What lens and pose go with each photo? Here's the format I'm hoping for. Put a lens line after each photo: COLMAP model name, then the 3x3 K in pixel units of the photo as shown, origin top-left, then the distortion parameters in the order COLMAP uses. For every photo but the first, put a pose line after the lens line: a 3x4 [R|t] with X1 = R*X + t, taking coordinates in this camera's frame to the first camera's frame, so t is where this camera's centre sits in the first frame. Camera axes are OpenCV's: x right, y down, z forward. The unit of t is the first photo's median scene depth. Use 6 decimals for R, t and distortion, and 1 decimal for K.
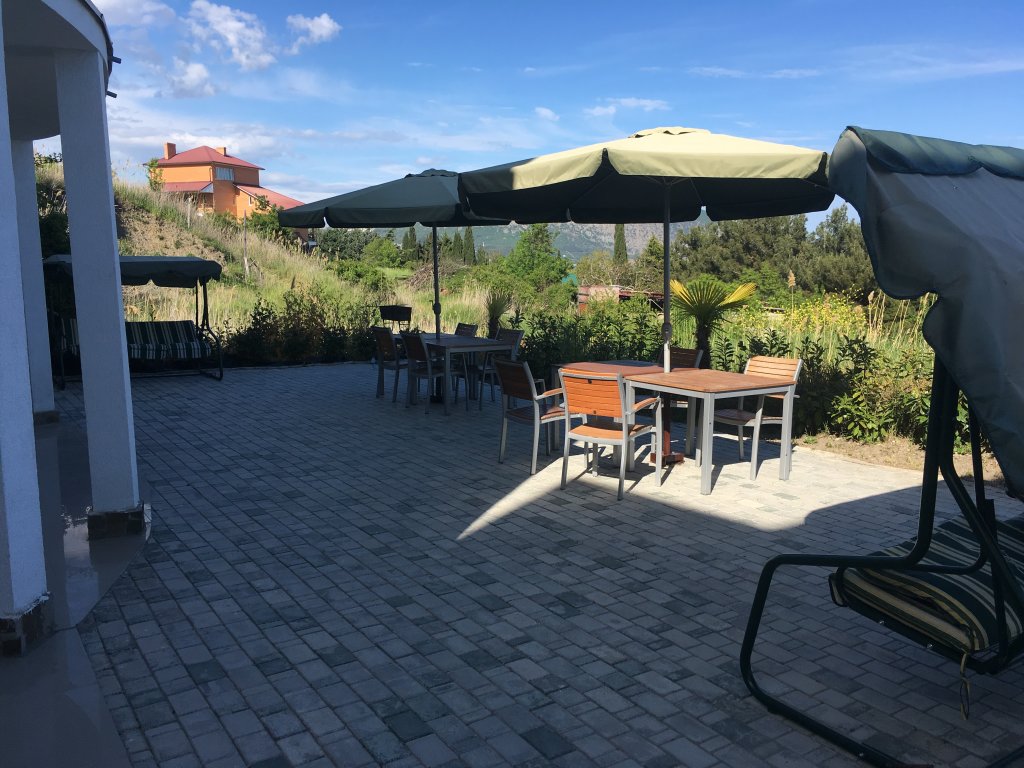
lens RADIAL K [[879.2, 0, 512.0], [0, 879.2, 384.0], [0, 0, 1]] dist [0.095439, -0.135471]
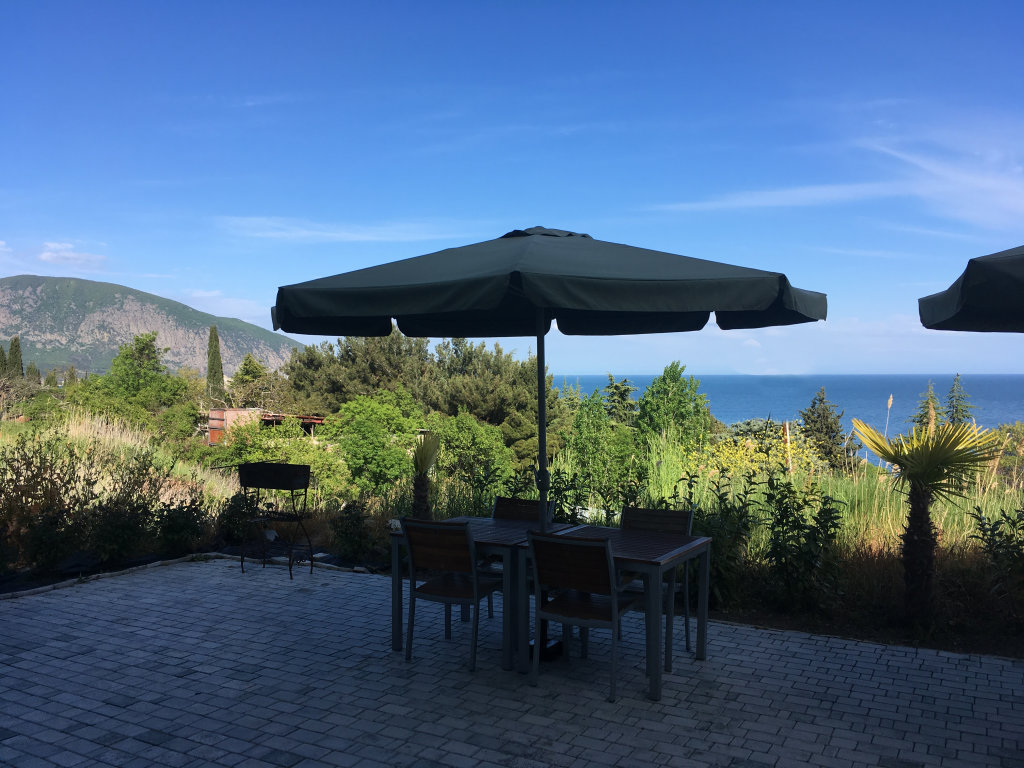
lens RADIAL K [[879.2, 0, 512.0], [0, 879.2, 384.0], [0, 0, 1]] dist [0.095439, -0.135471]
pose [[0.882911, -0.001250, 0.469539, -0.060098], [0.063937, 0.991002, -0.117587, -0.013571], [-0.465167, 0.133840, 0.875046, 0.091178]]
